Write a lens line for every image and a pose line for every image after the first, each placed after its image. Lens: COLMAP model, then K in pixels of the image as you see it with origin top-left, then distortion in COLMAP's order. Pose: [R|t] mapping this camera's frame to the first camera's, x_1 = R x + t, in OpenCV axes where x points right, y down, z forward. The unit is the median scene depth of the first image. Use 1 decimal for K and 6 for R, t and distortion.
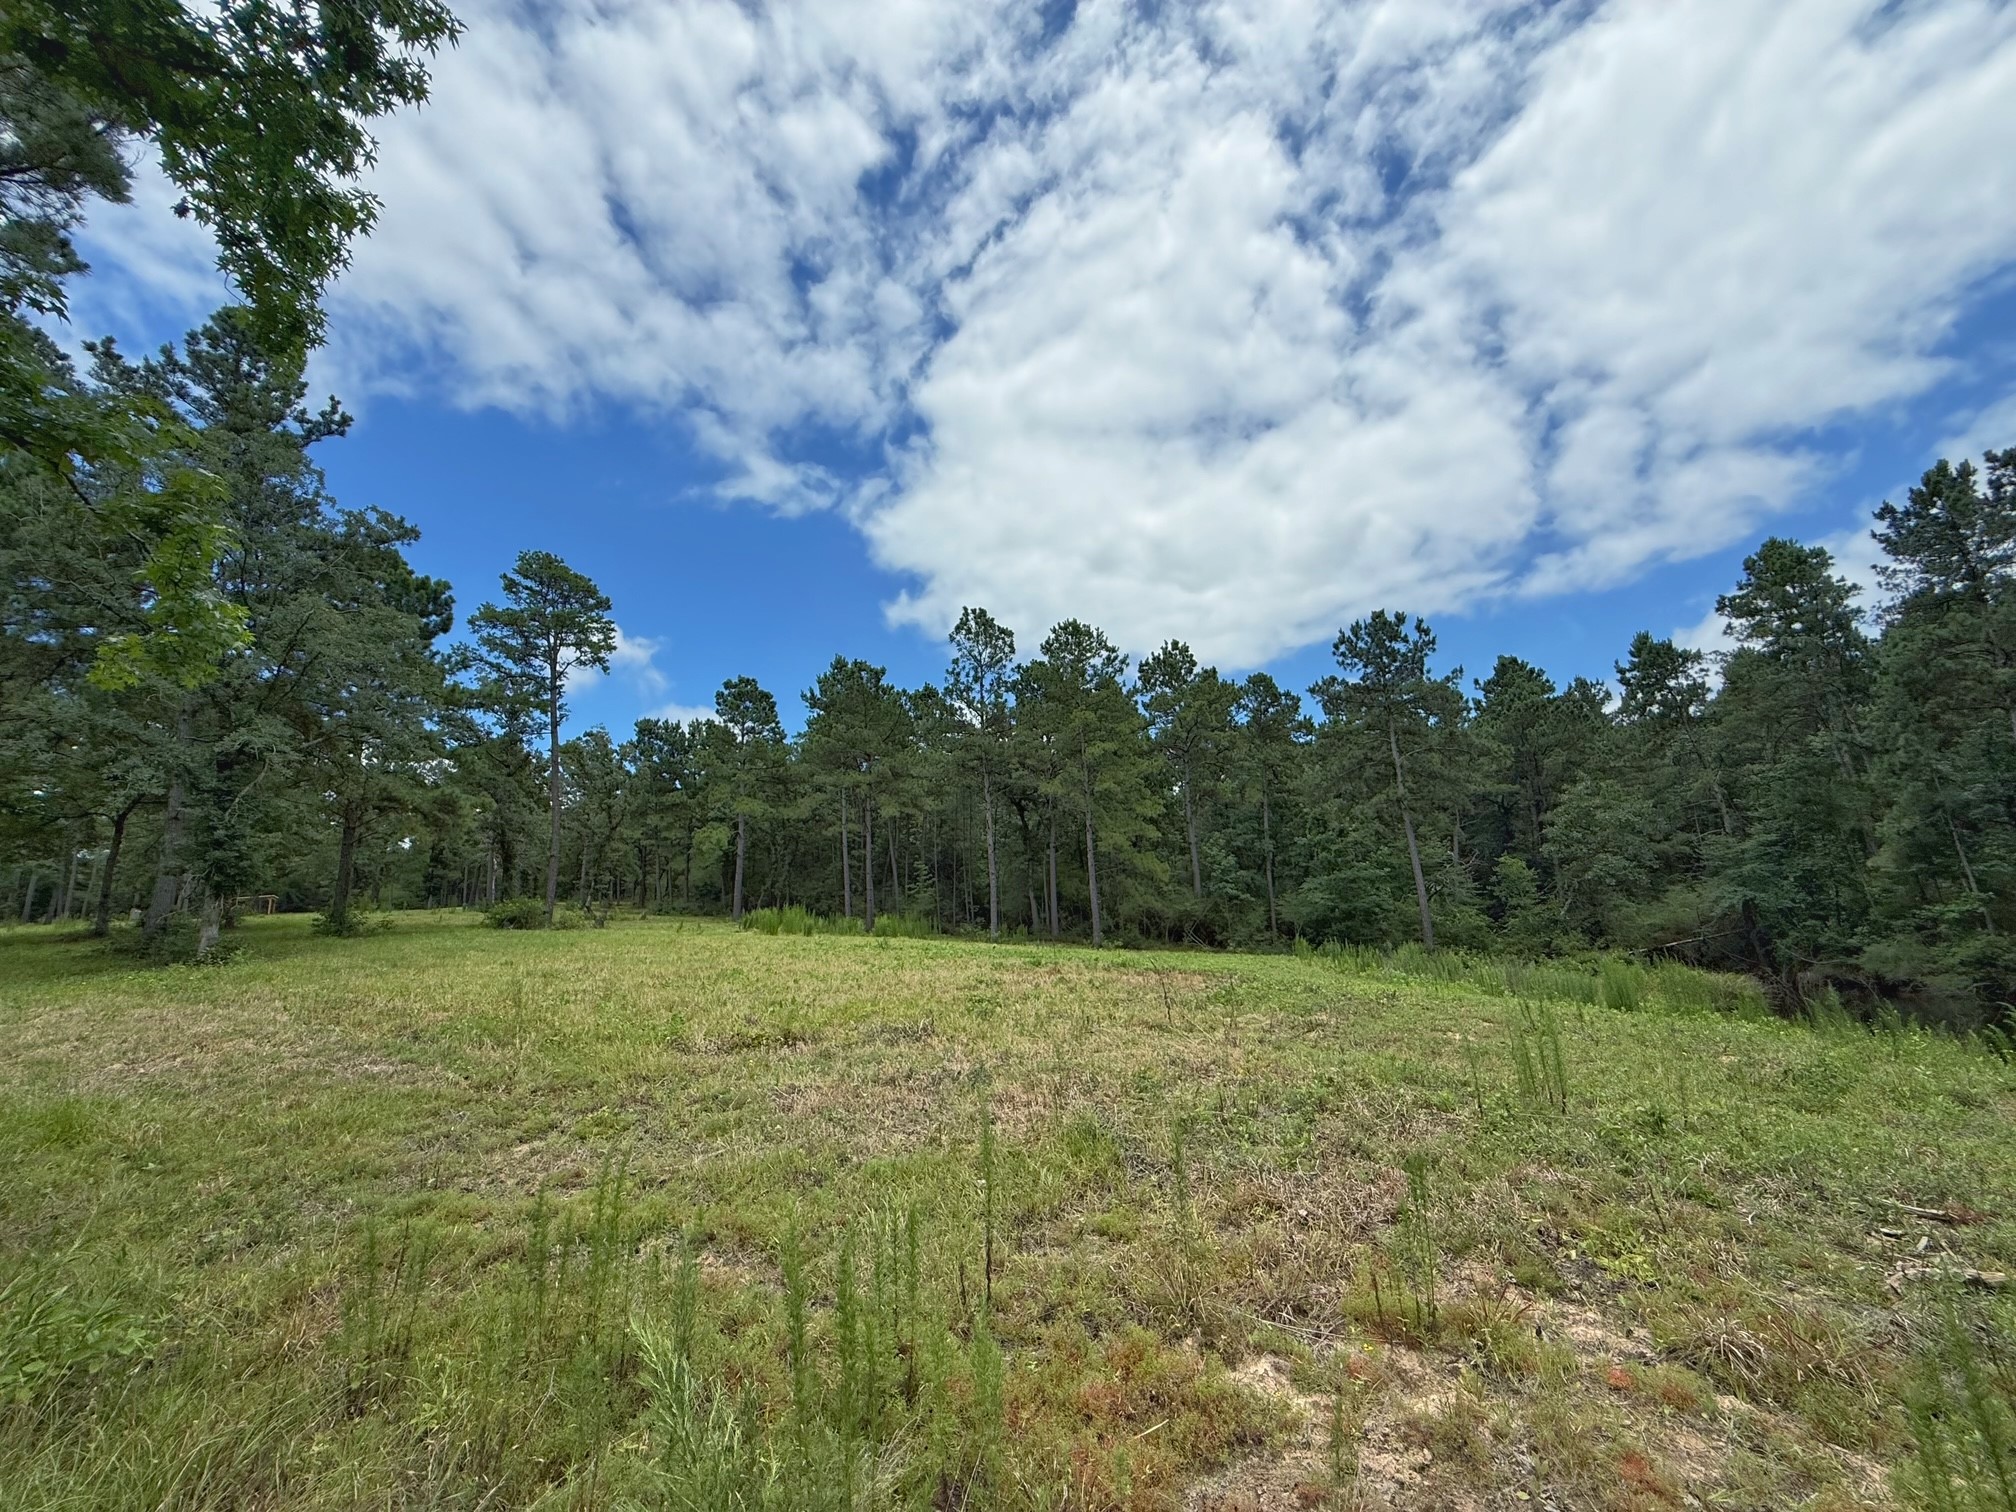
lens RADIAL K [[801.9, 0, 1005.2], [0, 801.9, 753.8], [0, 0, 1]] dist [-0.001836, 0.000655]
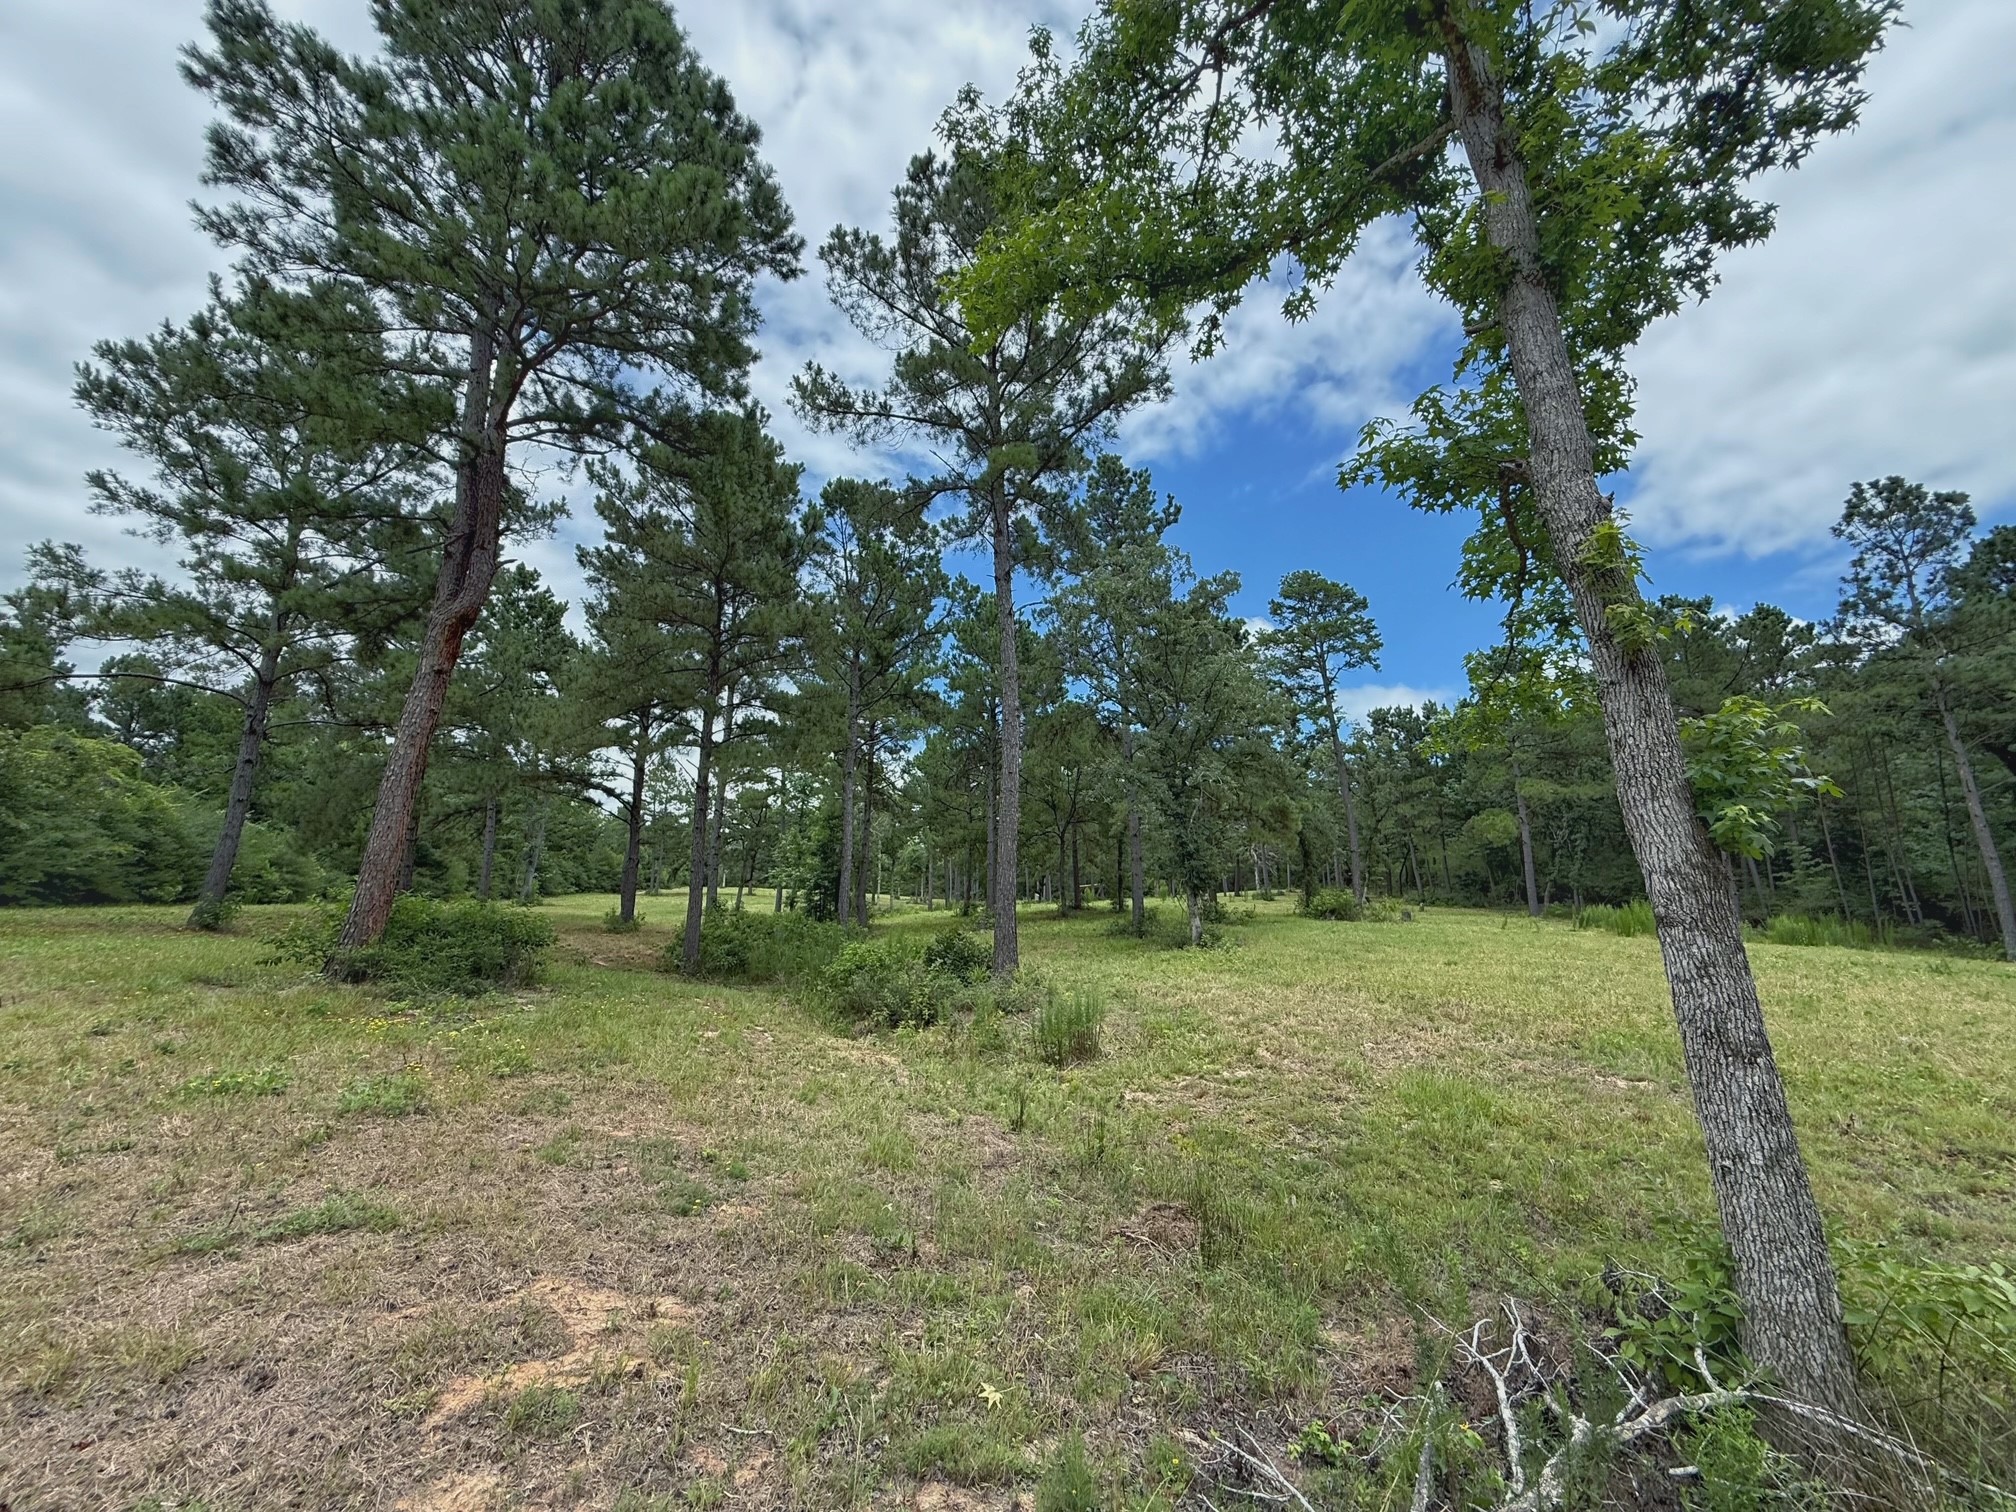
lens RADIAL K [[801.9, 0, 997.0], [0, 801.9, 768.5], [0, 0, 1]] dist [-0.001836, 0.000655]
pose [[0.689993, -0.101043, -0.716728, -0.109541], [0.128523, 0.991576, -0.016062, -0.023131], [0.712314, -0.081034, 0.697168, -0.060040]]
